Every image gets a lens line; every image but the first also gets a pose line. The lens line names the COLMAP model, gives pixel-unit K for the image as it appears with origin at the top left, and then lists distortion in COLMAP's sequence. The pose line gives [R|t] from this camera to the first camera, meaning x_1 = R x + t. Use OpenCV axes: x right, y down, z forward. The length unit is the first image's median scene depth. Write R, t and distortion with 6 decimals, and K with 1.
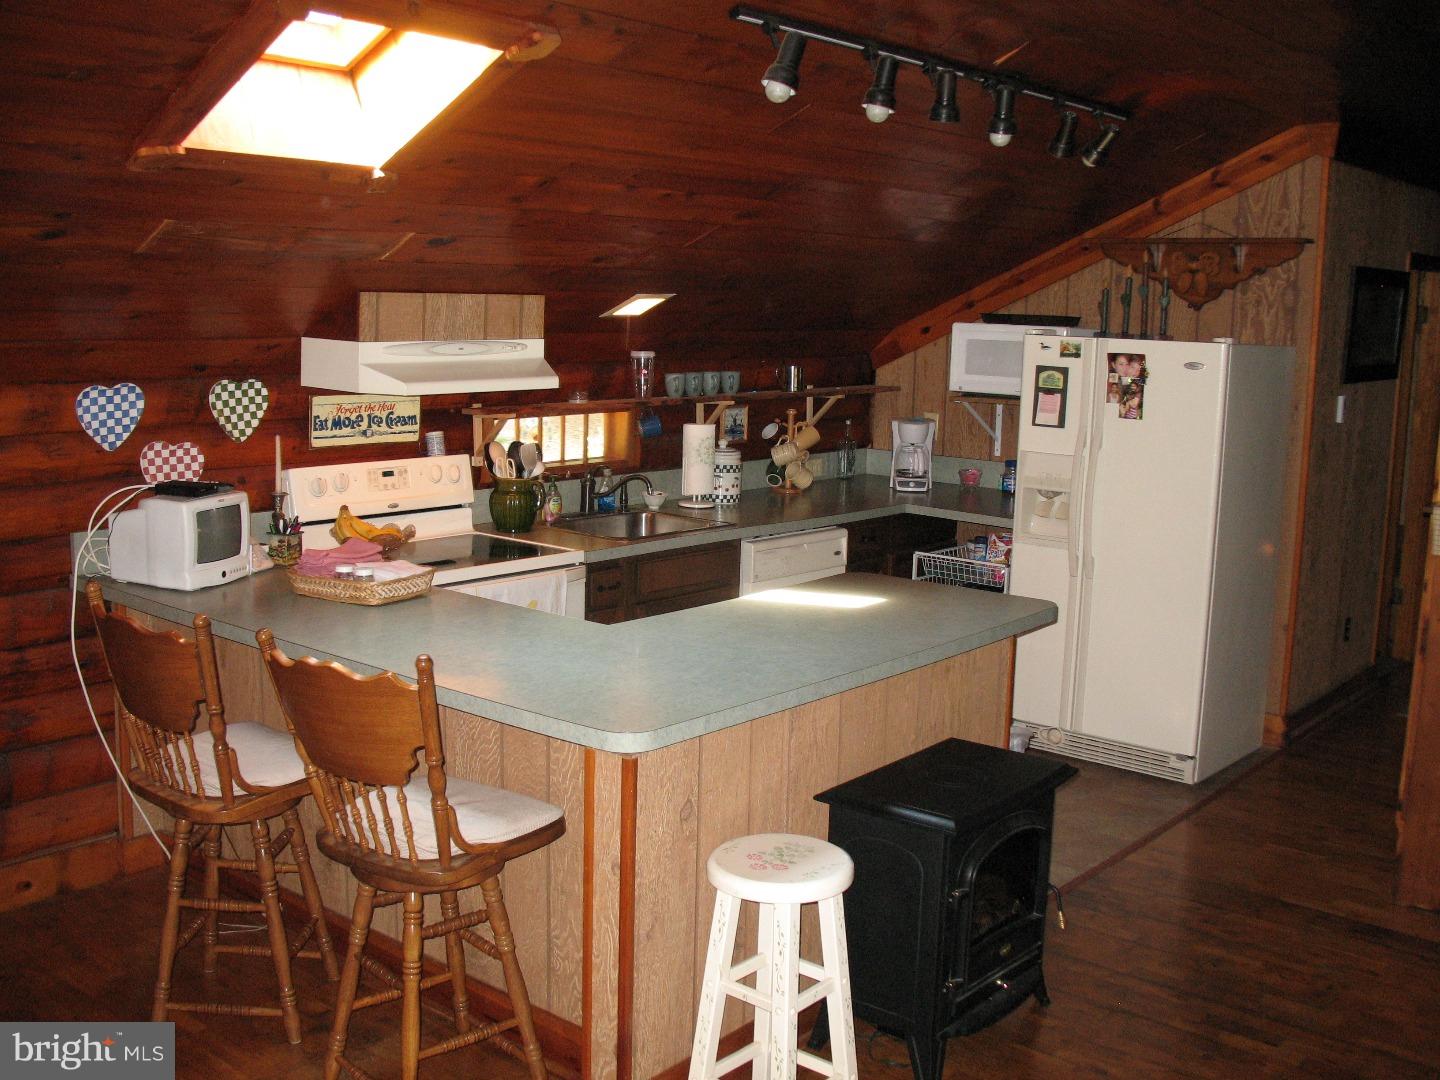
lens RADIAL K [[1466.9, 0, 713.7], [0, 1466.9, 547.8], [0, 0, 1]] dist [-0.188657, 0.202291]
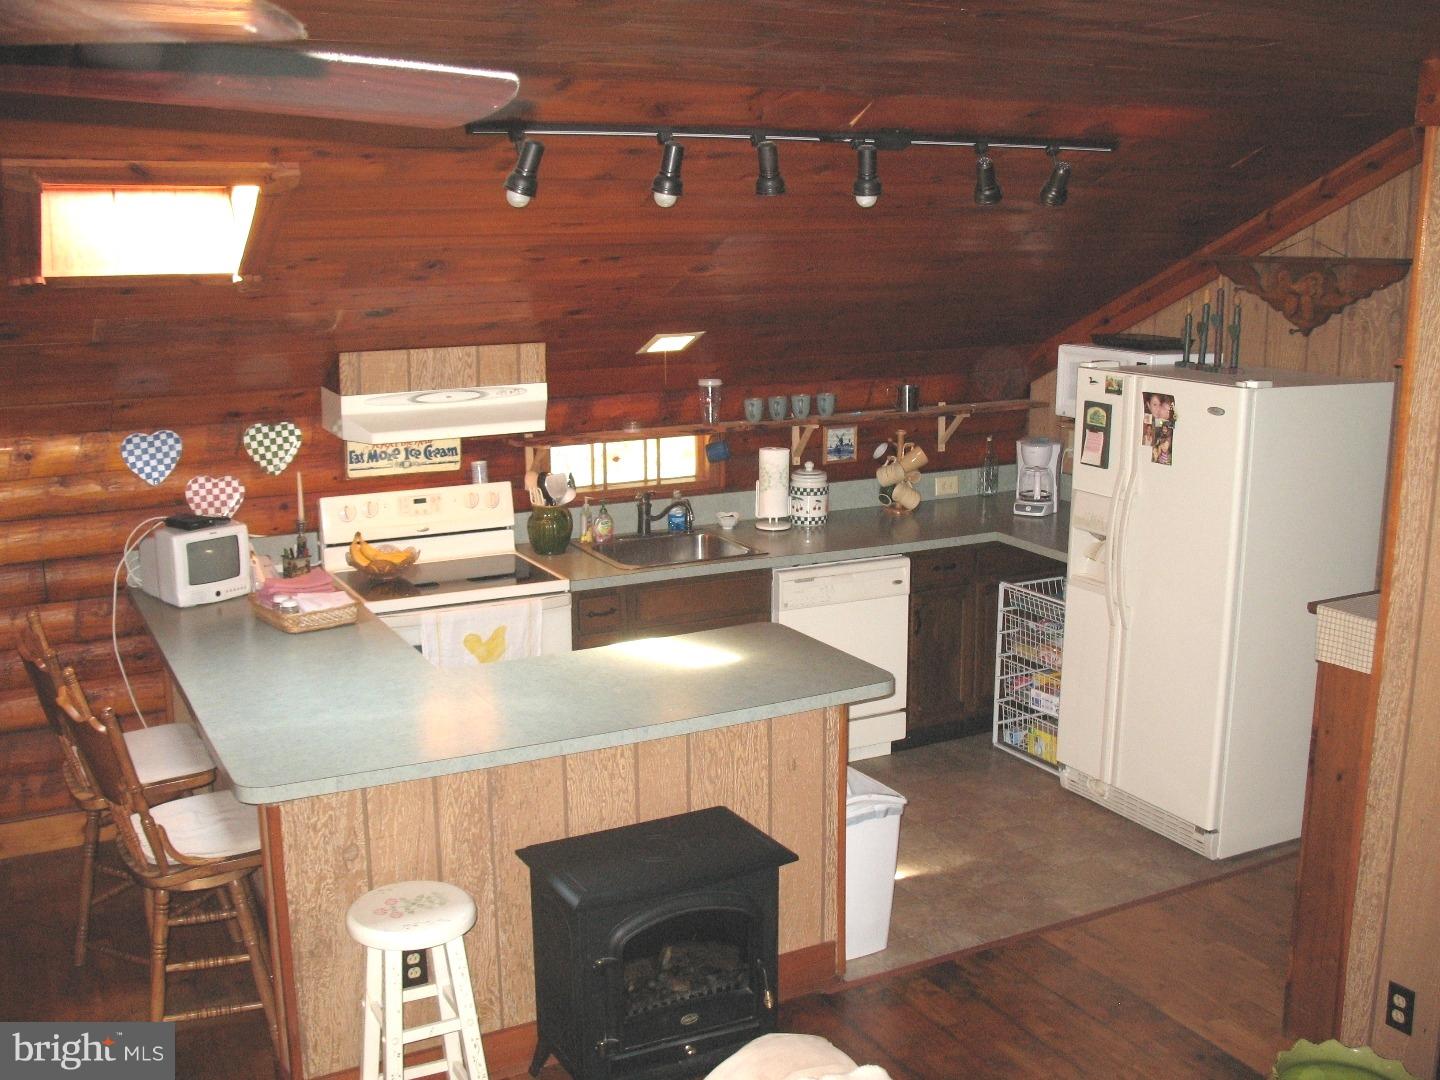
lens RADIAL K [[1466.9, 0, 713.7], [0, 1466.9, 547.8], [0, 0, 1]] dist [-0.188657, 0.202291]
pose [[0.926626, 0.052562, -0.372293, 0.398986], [-0.035710, 0.998007, 0.052021, -0.079200], [0.374286, -0.034909, 0.926656, 0.033564]]
